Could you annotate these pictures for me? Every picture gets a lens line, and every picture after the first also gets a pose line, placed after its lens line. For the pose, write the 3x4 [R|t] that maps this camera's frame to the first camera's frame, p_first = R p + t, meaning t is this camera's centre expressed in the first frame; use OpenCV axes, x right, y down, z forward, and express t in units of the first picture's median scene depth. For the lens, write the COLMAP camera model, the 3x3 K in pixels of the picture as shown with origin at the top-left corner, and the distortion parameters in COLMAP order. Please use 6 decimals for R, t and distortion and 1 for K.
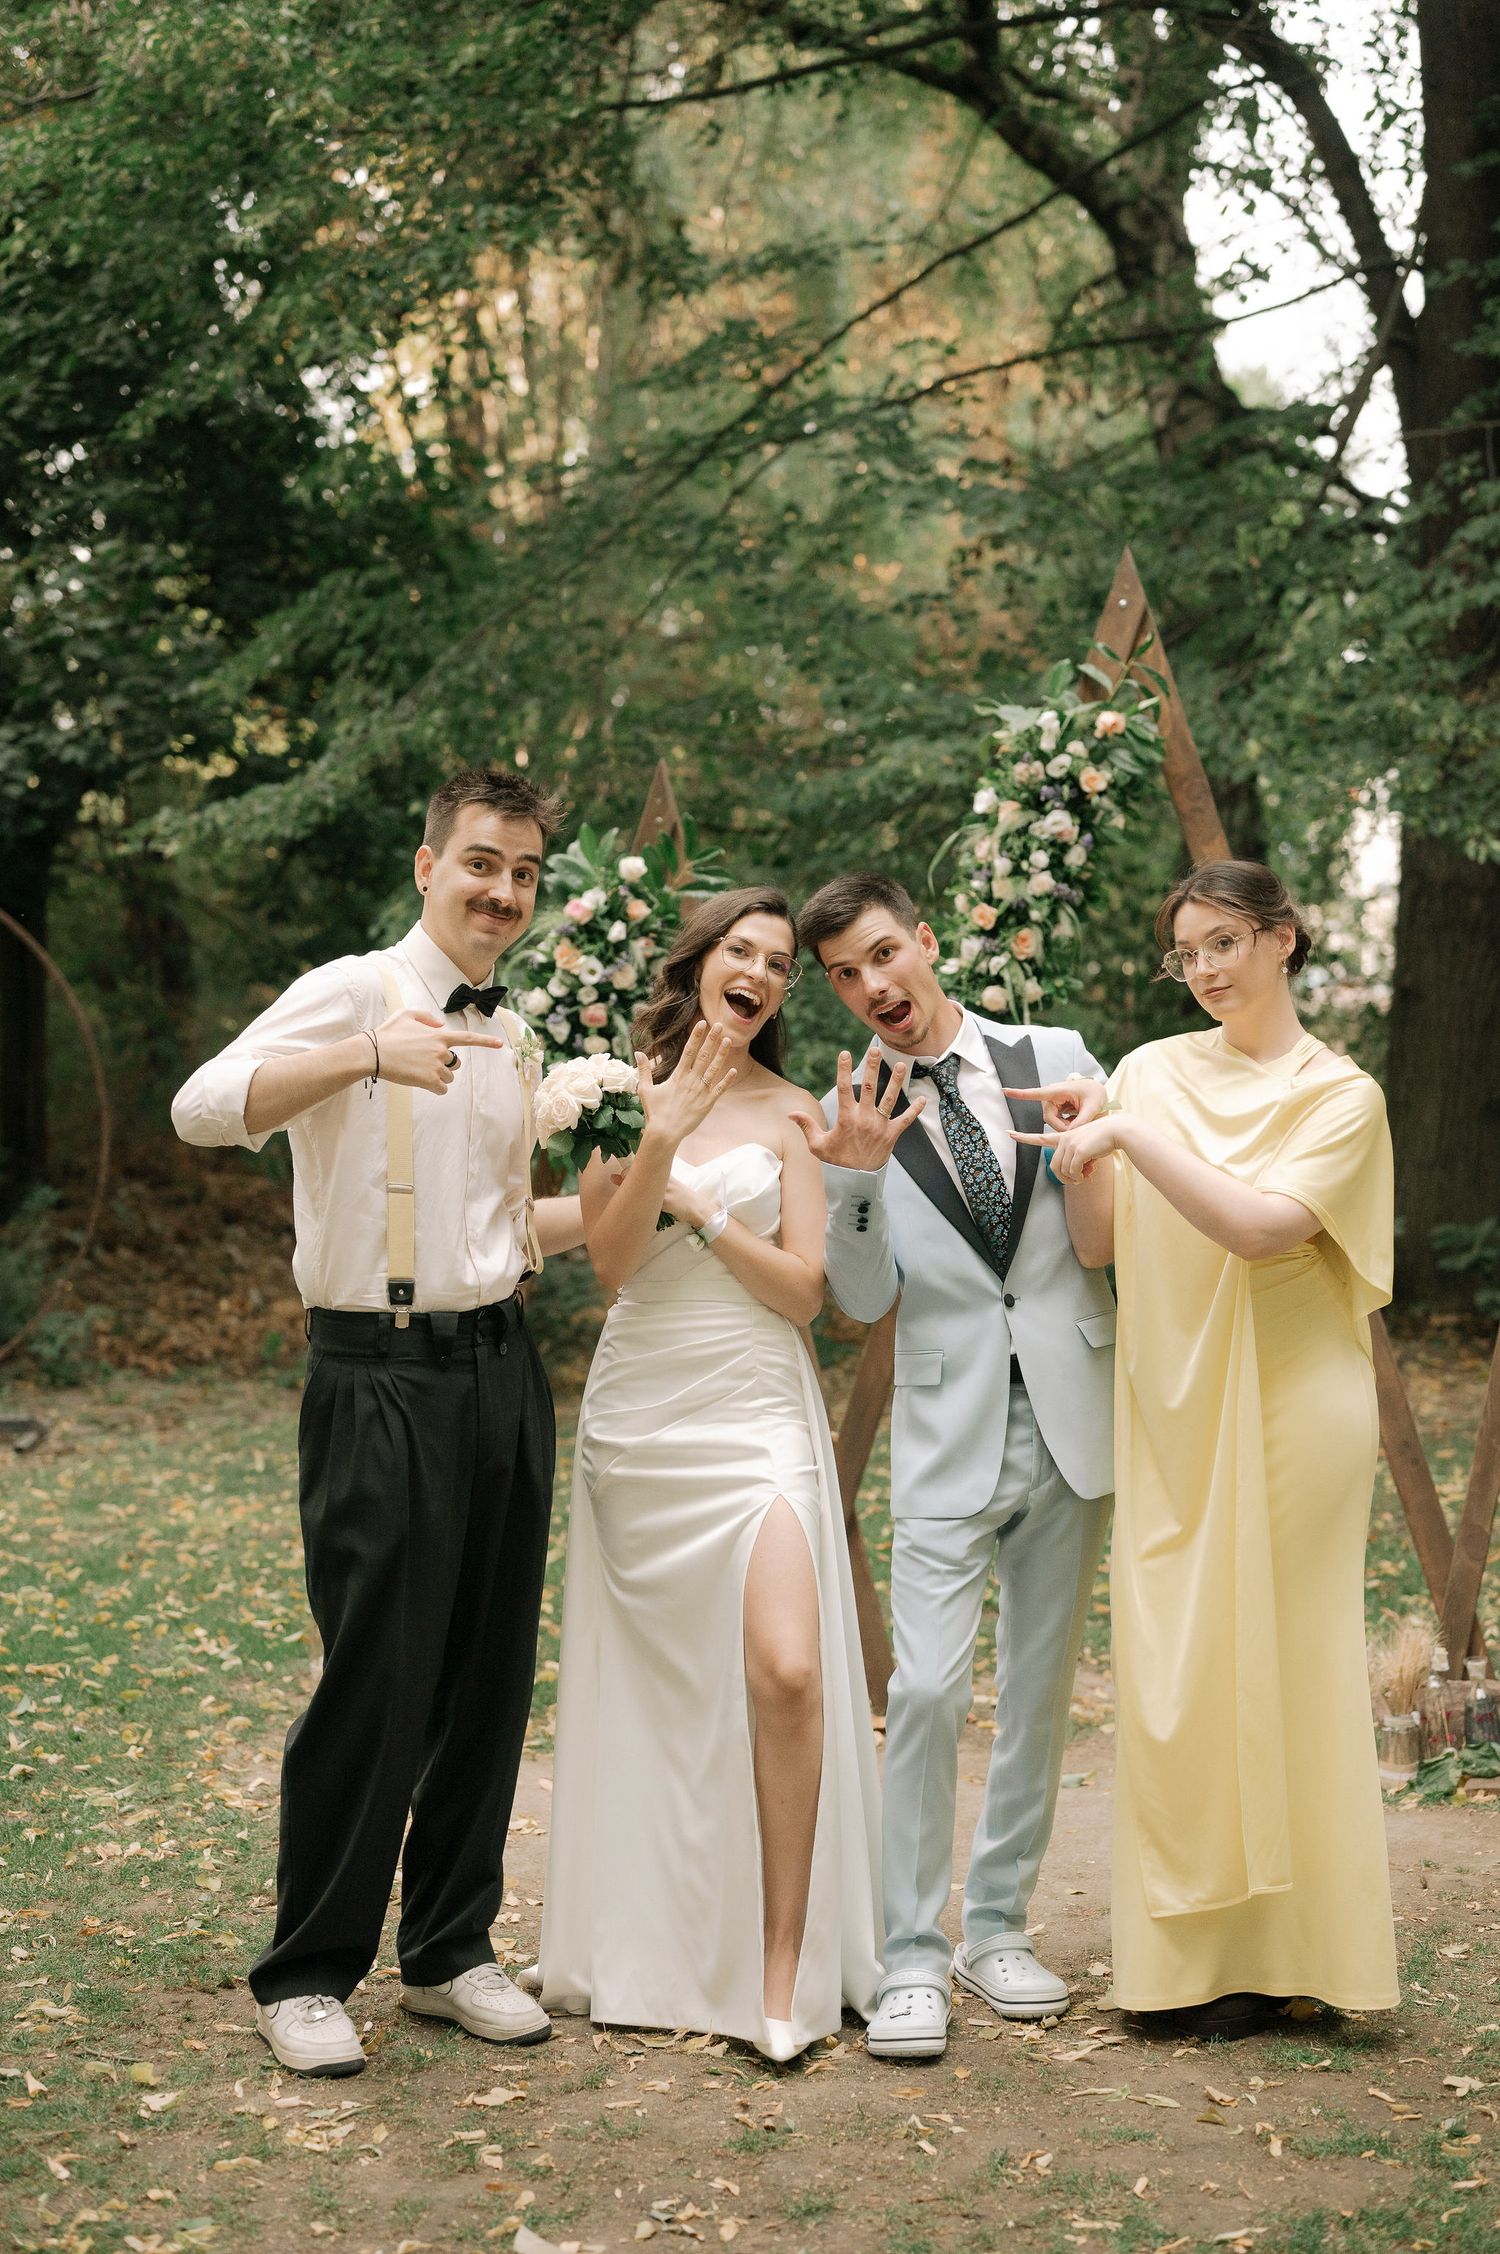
lens RADIAL K [[3184.8, 0, 842.5], [0, 3184.8, 1158.1], [0, 0, 1]] dist [-0.038401, -0.058663]
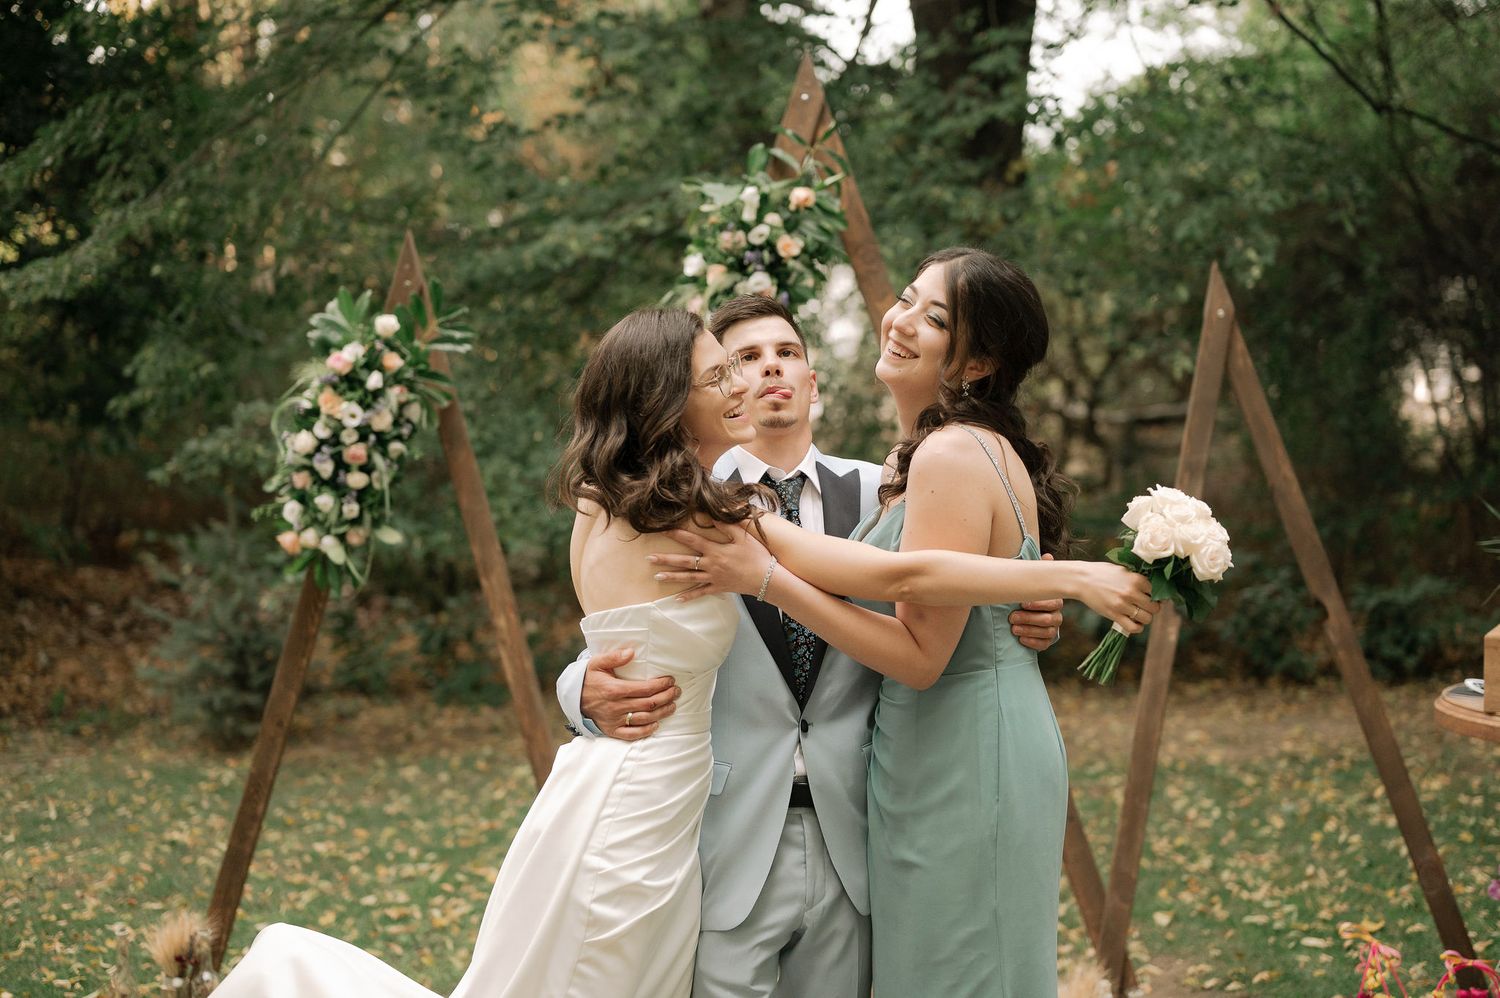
lens RADIAL K [[2073.6, 0, 750.0], [0, 2073.6, 499.0], [0, 0, 1]] dist [-0.013092, 0.043284]
pose [[0.988565, -0.020619, 0.149376, -0.049373], [0.022034, 0.999727, -0.007827, -0.019594], [-0.149174, 0.011029, 0.988749, 0.240968]]
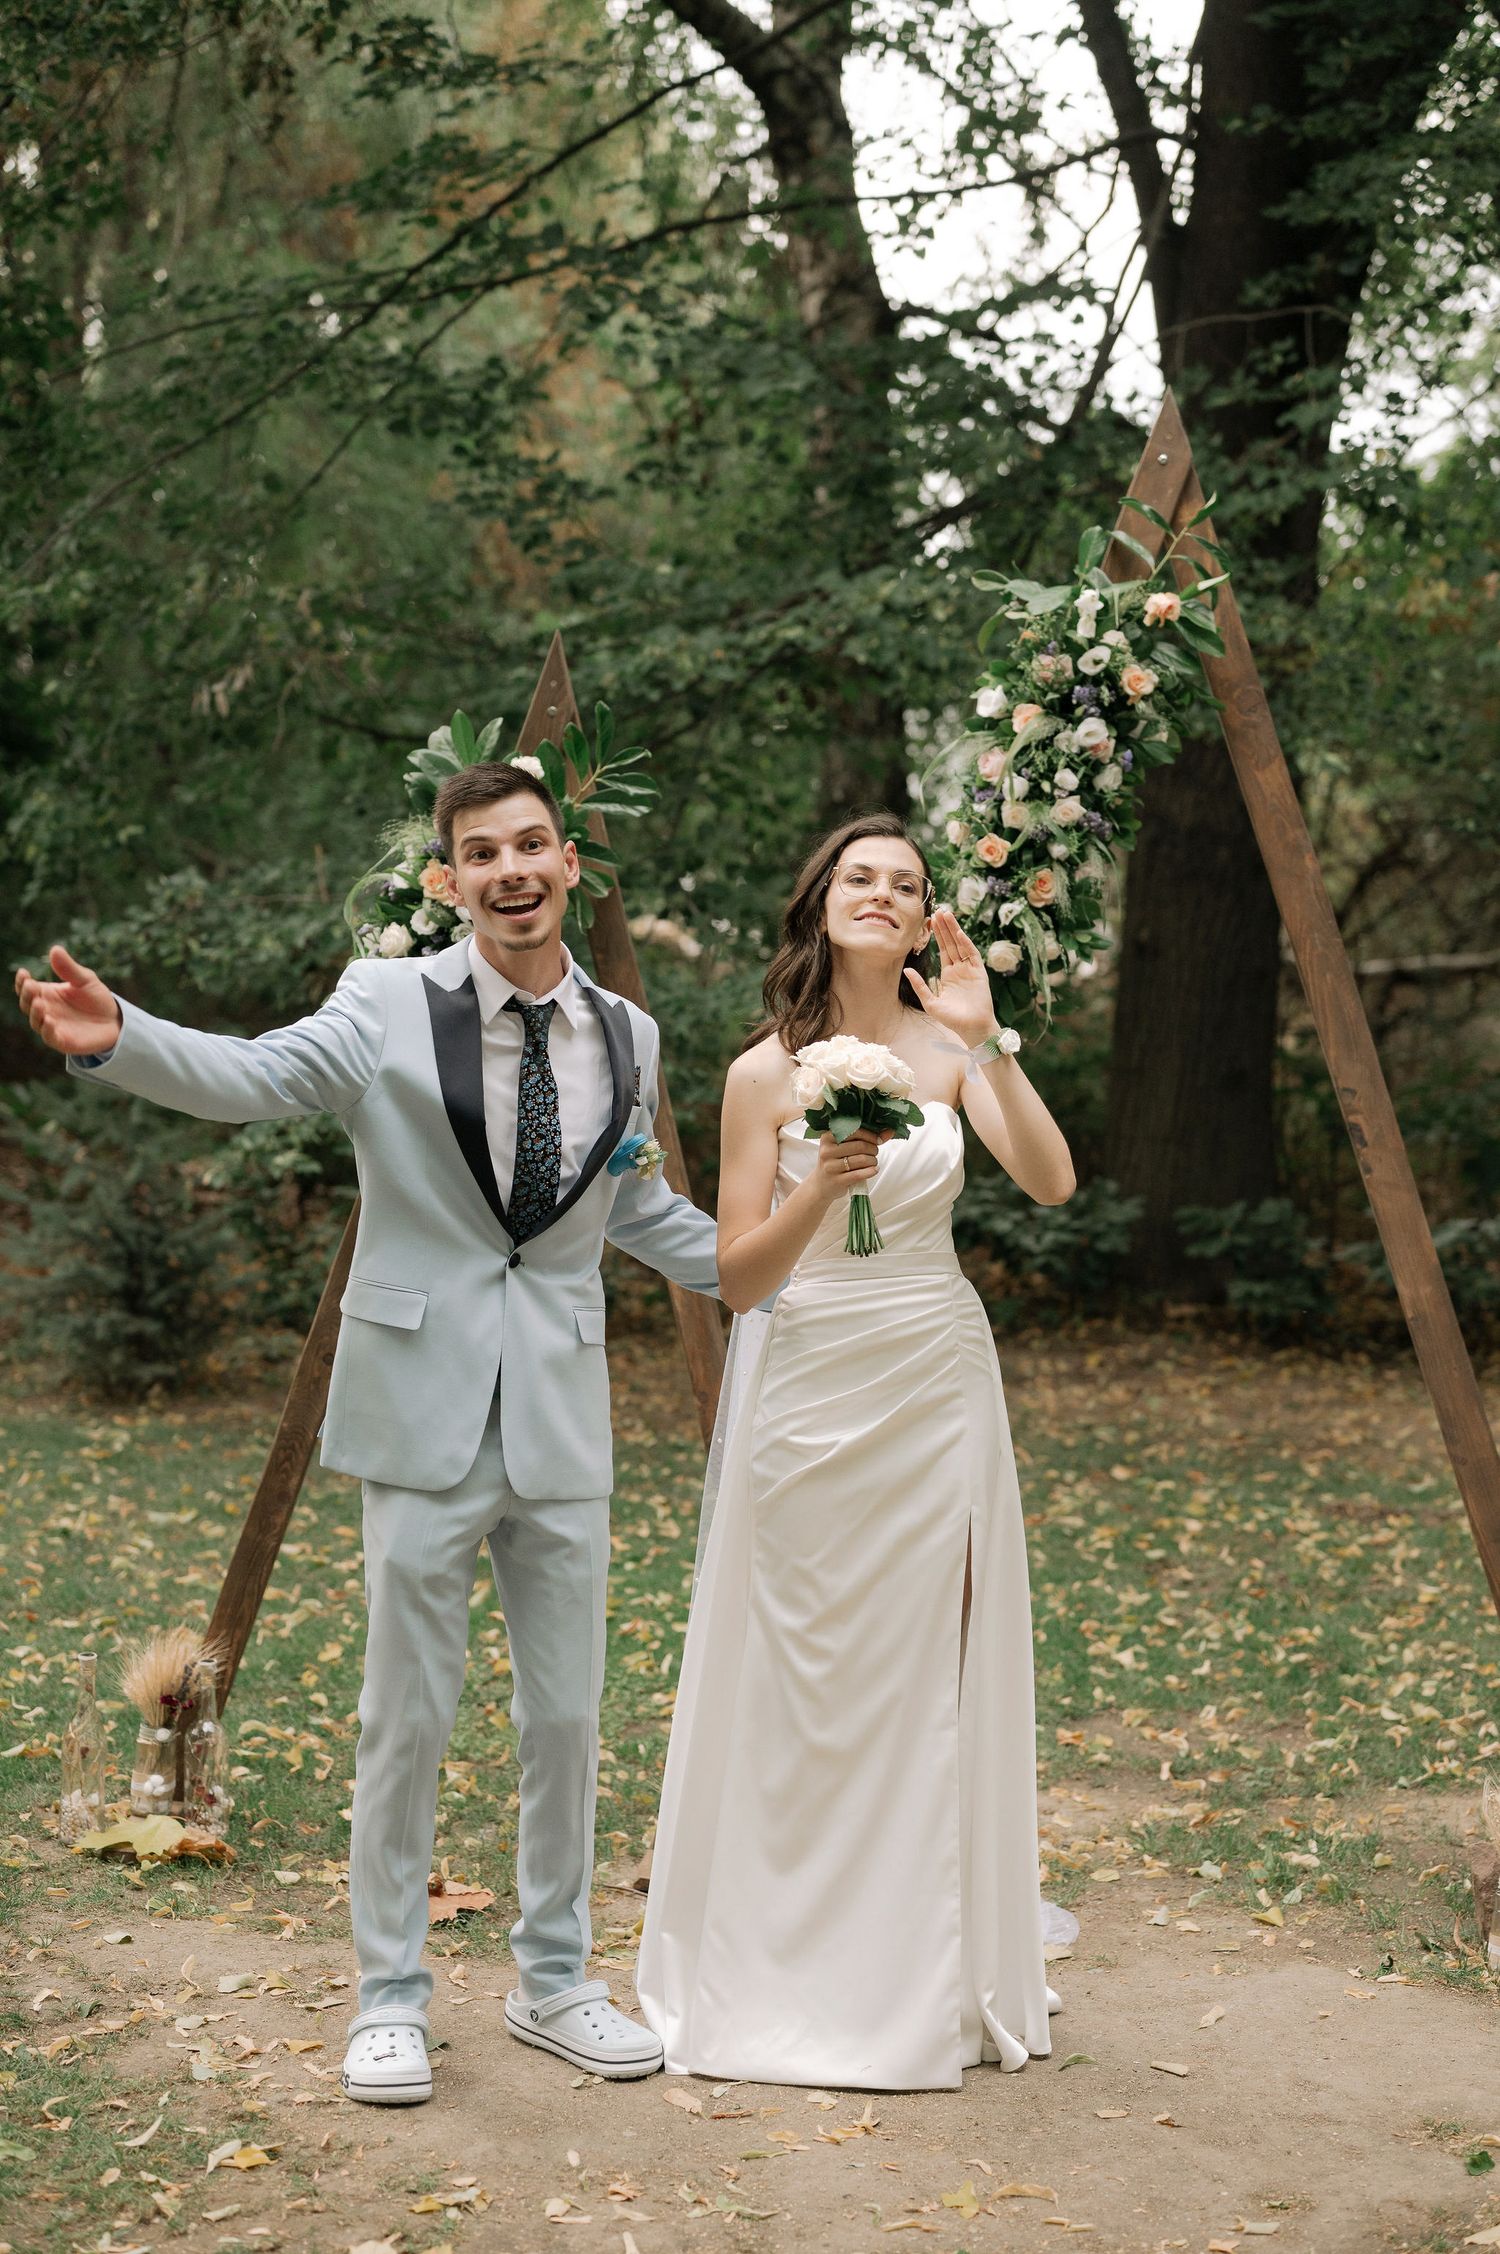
lens RADIAL K [[3111.4, 0, 759.2], [0, 3111.4, 1175.5], [0, 0, 1]] dist [-0.006254, 0.019405]
pose [[0.986859, 0.019857, 0.160361, -0.128742], [-0.024343, 0.999364, 0.026061, -0.014455], [-0.159742, -0.029622, 0.986714, 0.248403]]
